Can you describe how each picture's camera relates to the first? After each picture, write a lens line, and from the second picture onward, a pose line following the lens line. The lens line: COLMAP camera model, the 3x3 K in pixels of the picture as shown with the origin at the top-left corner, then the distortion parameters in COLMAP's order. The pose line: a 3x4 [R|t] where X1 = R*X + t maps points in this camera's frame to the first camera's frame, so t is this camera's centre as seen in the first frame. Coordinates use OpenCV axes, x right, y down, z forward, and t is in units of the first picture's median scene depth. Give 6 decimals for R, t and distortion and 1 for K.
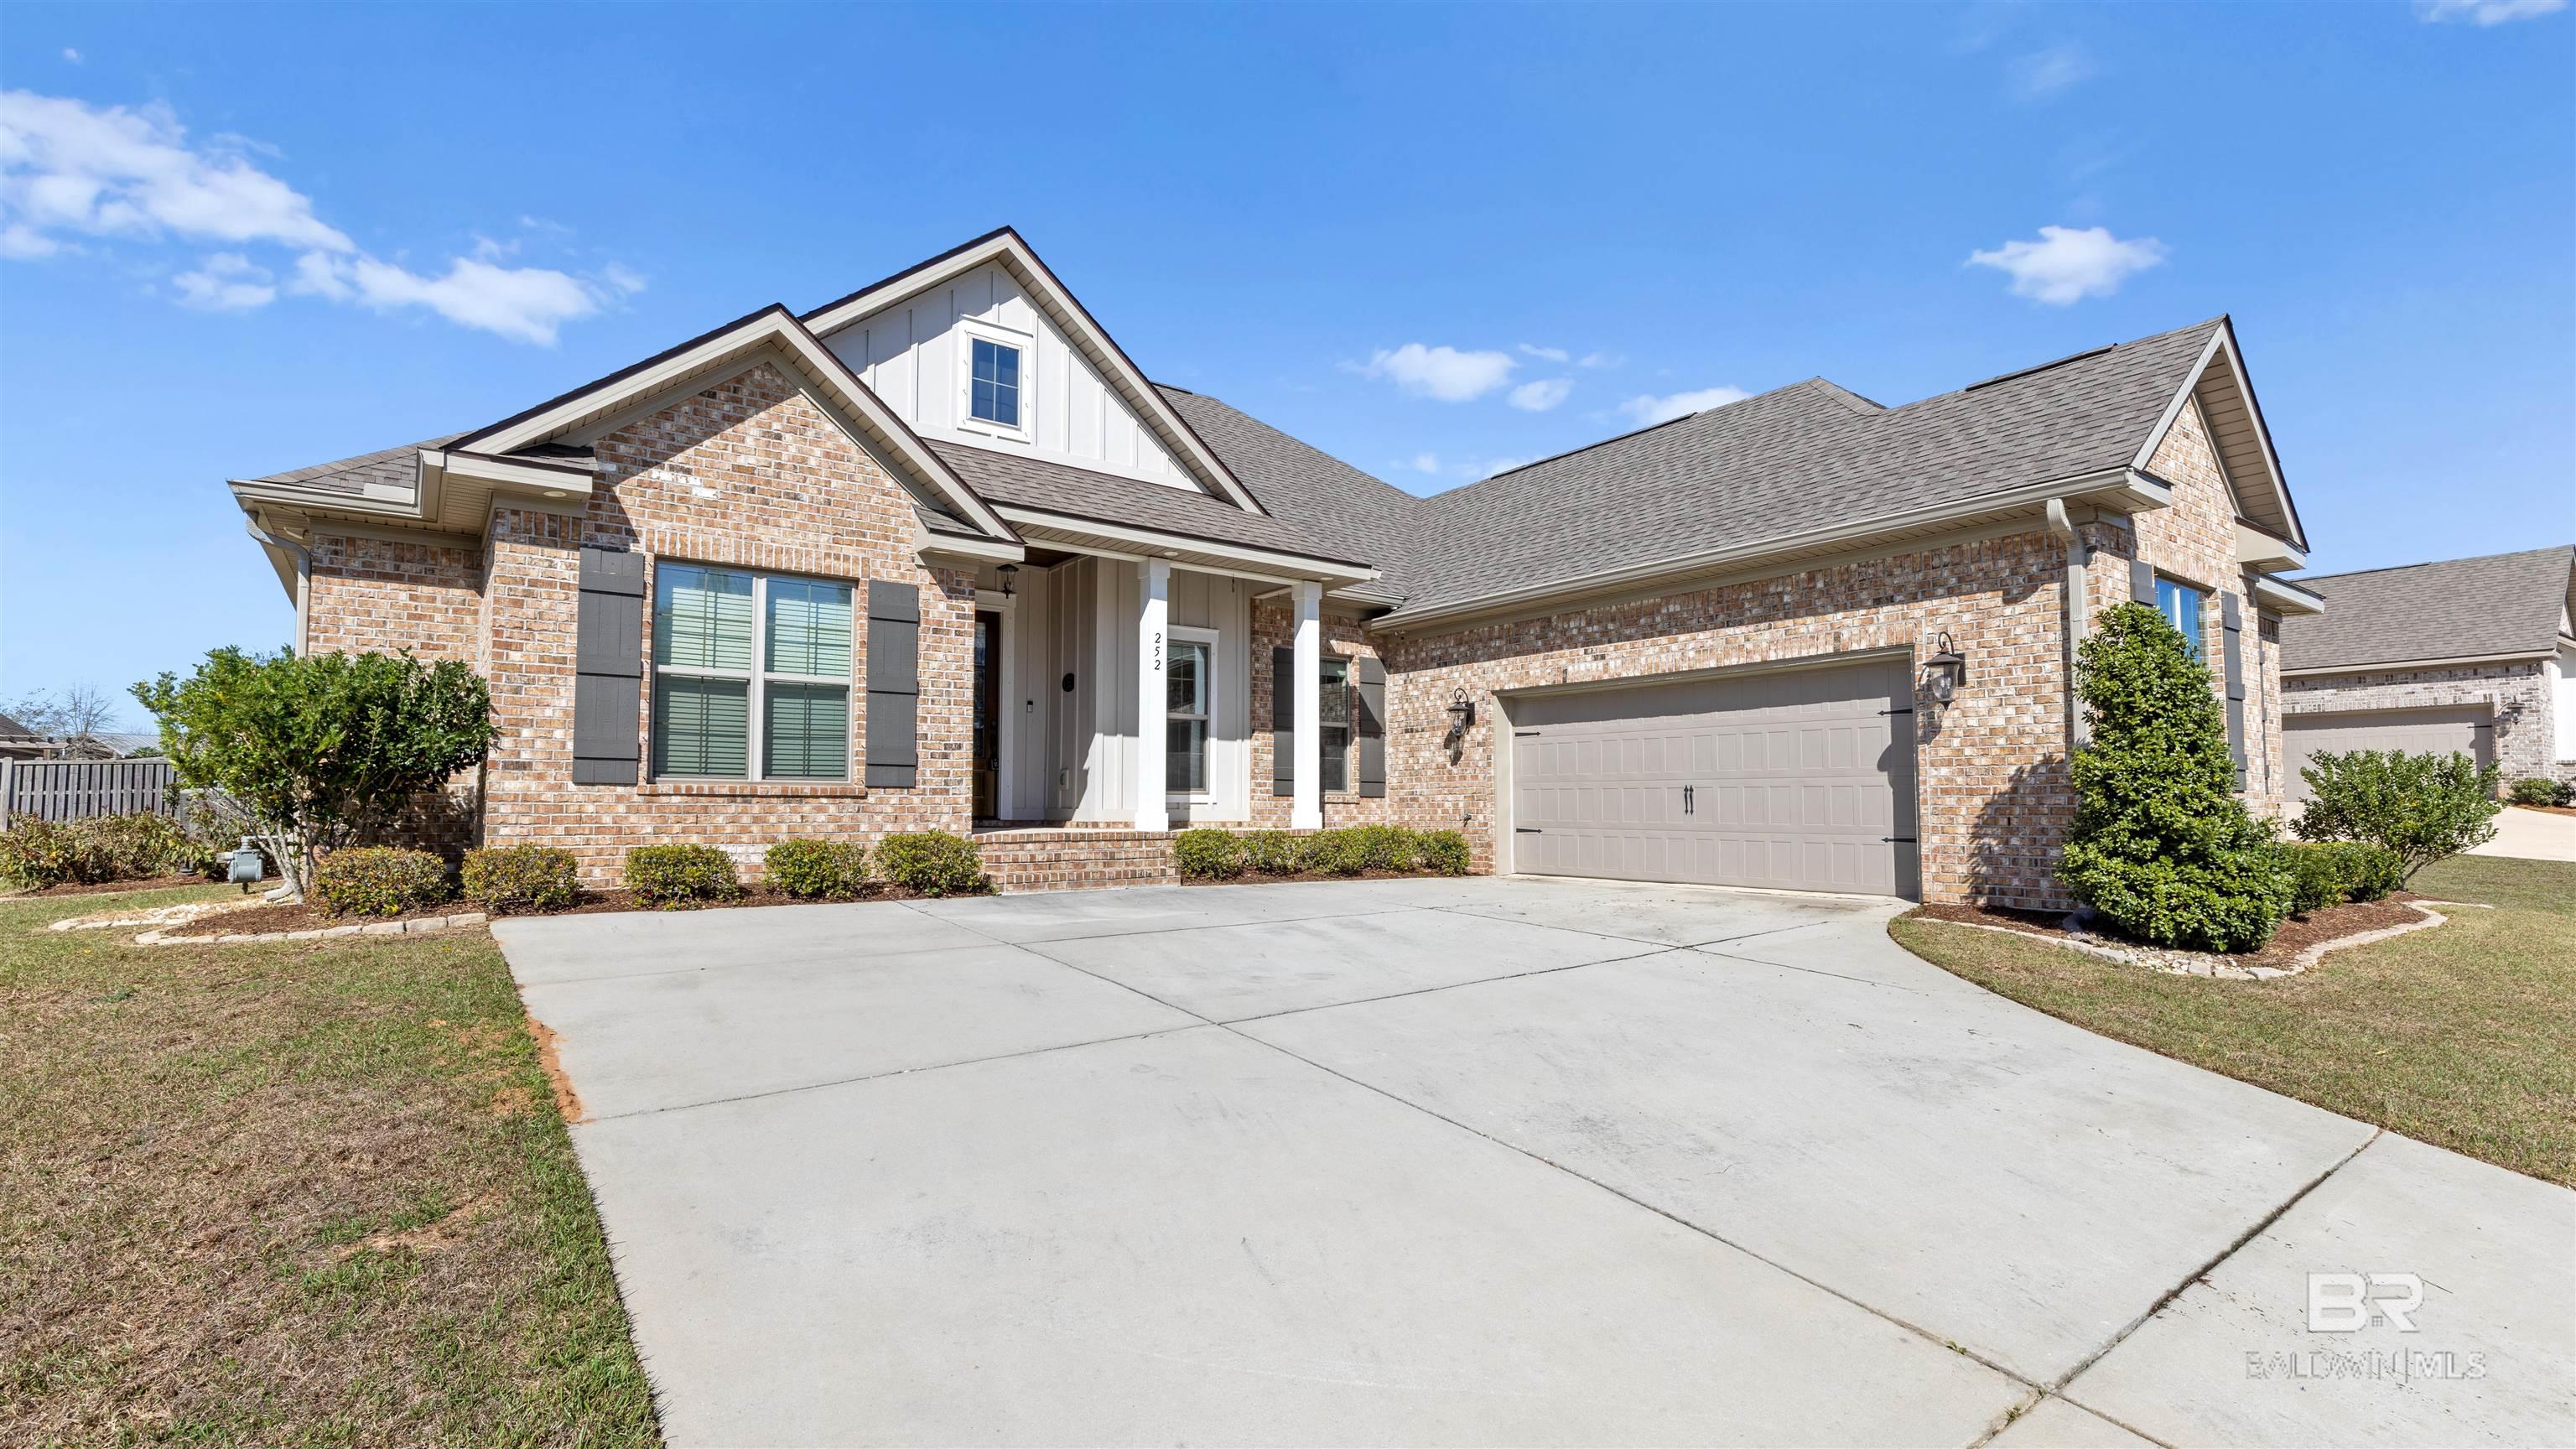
lens RADIAL K [[1222.8, 0, 1290.1], [0, 1222.8, 725.7], [0, 0, 1]] dist [0.000470, -0.000562]
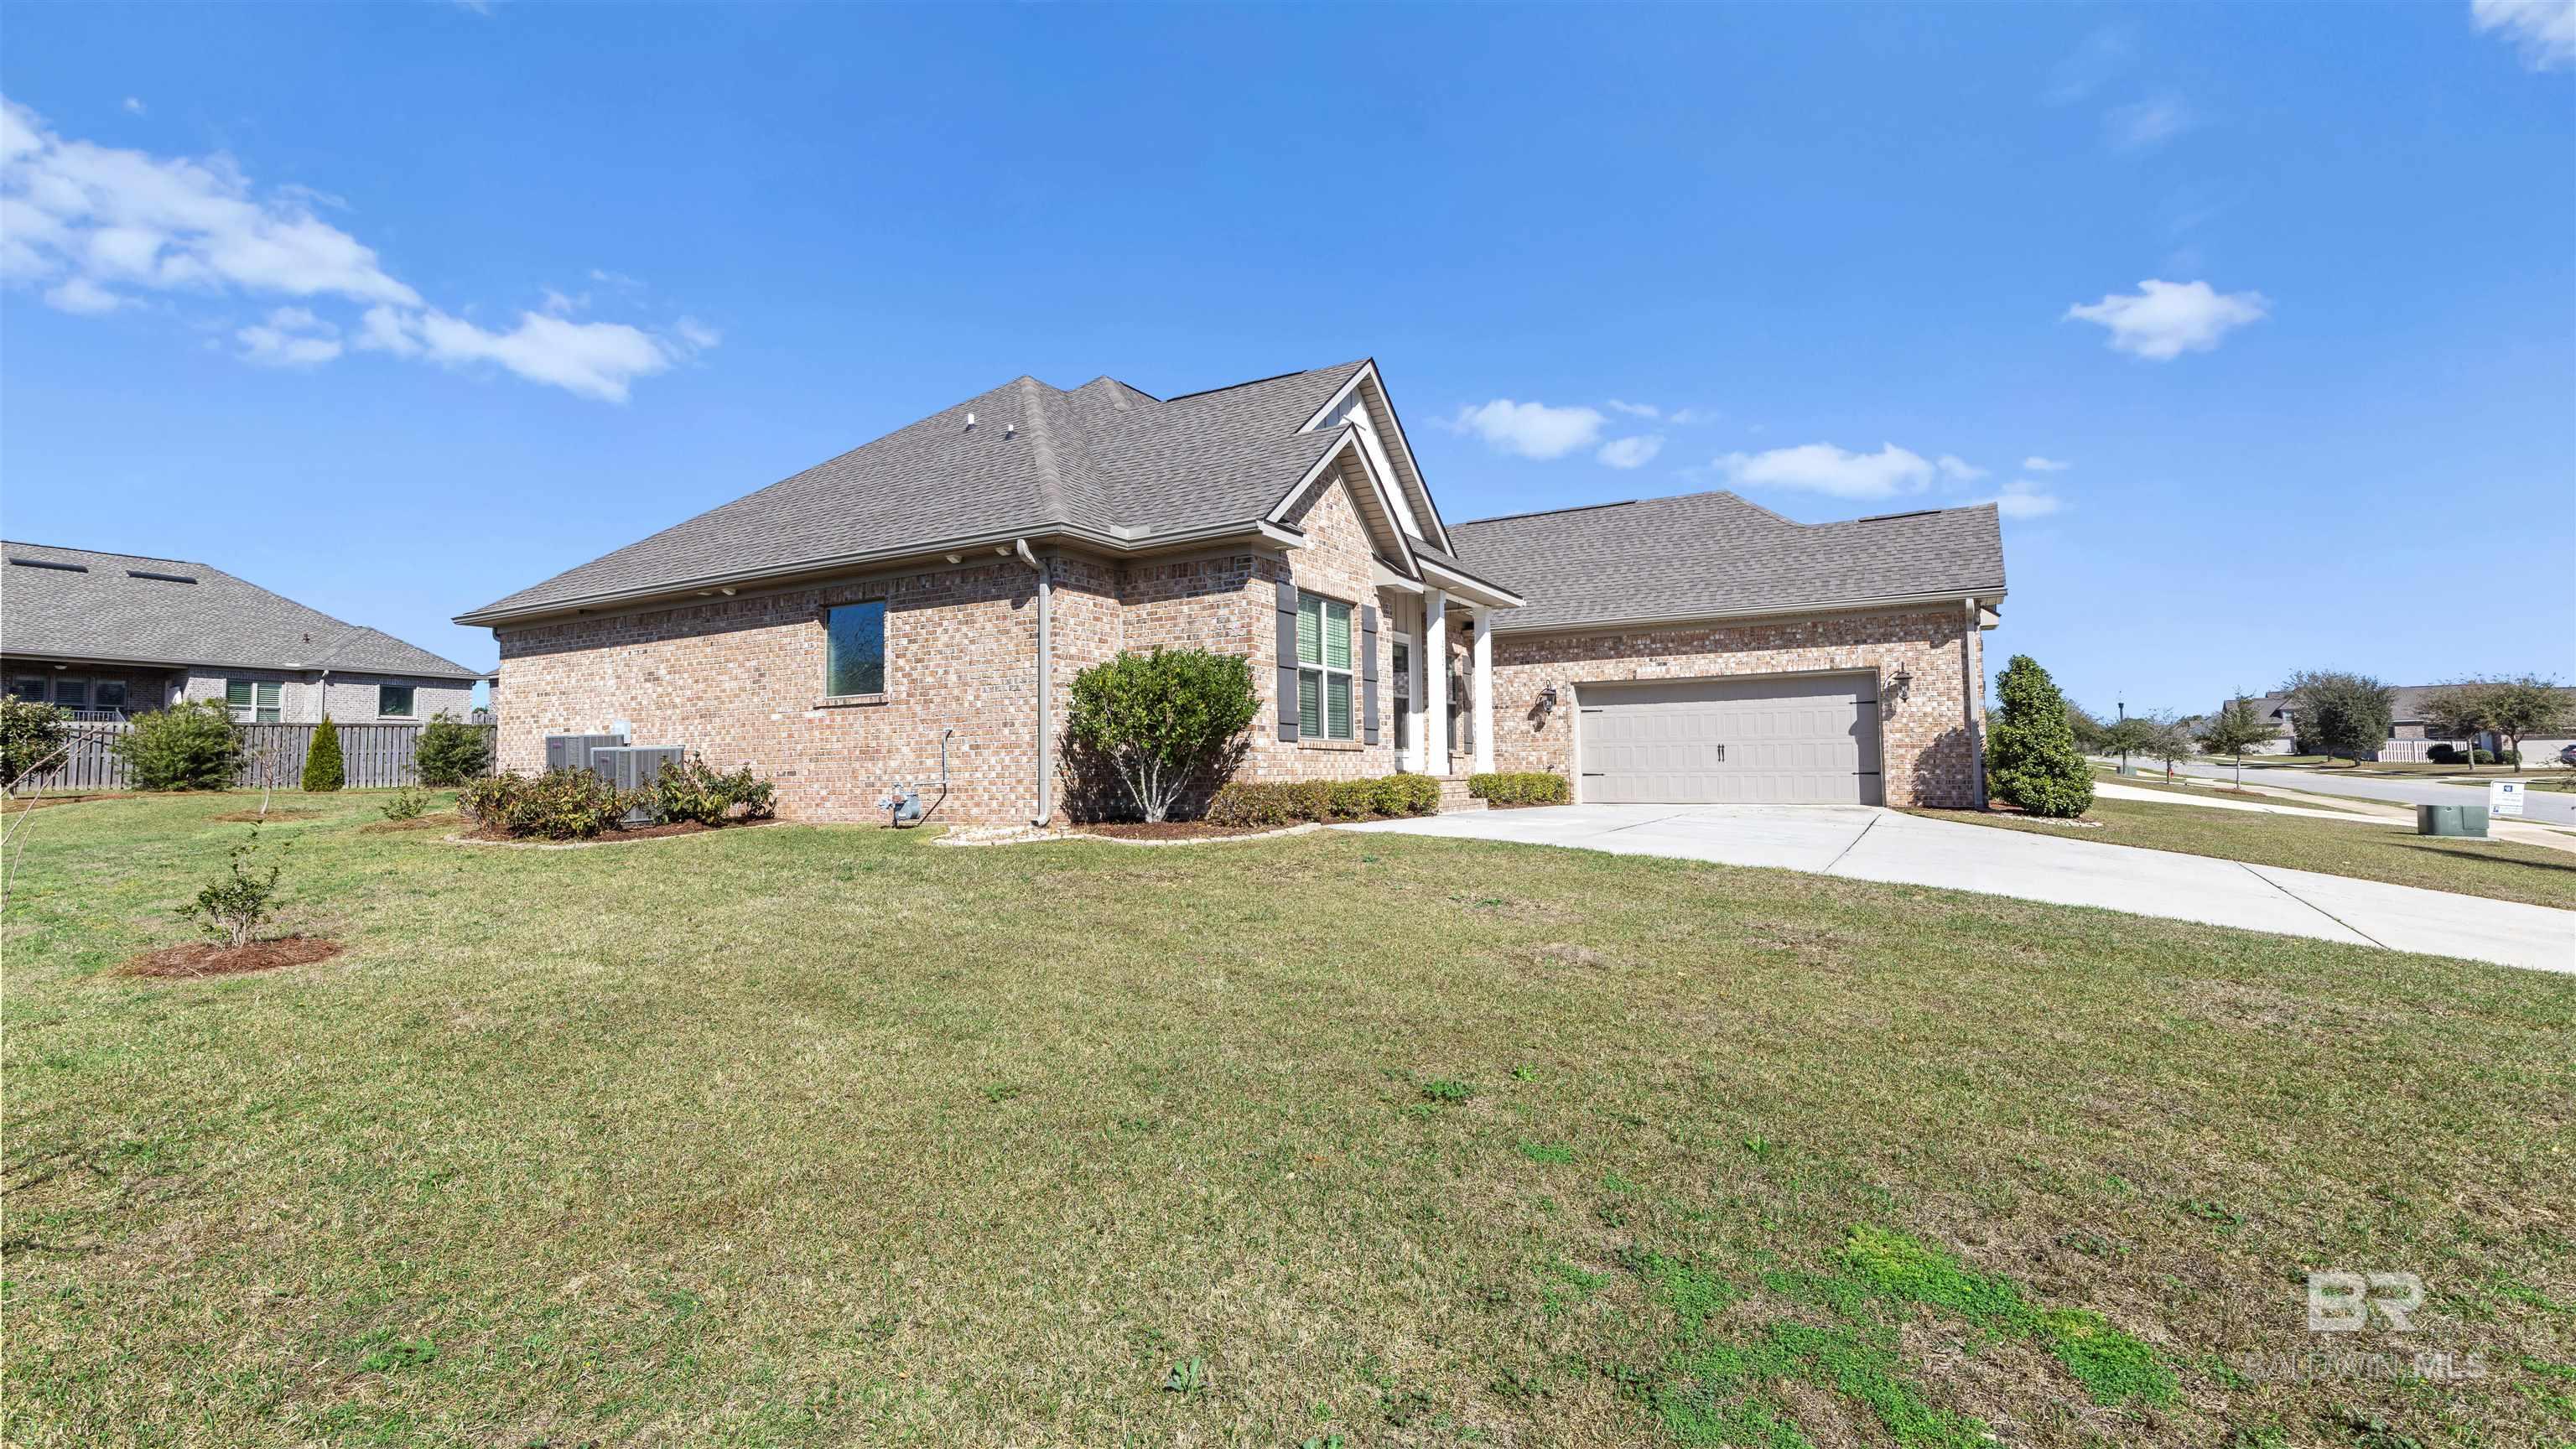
lens RADIAL K [[1222.8, 0, 1287.3], [0, 1222.8, 681.8], [0, 0, 1]] dist [0.000470, -0.000562]
pose [[0.916181, 0.020901, 0.400219, -1.035441], [-0.016874, 0.999765, -0.013583, -0.003497], [-0.400409, 0.005691, 0.916319, -0.330525]]
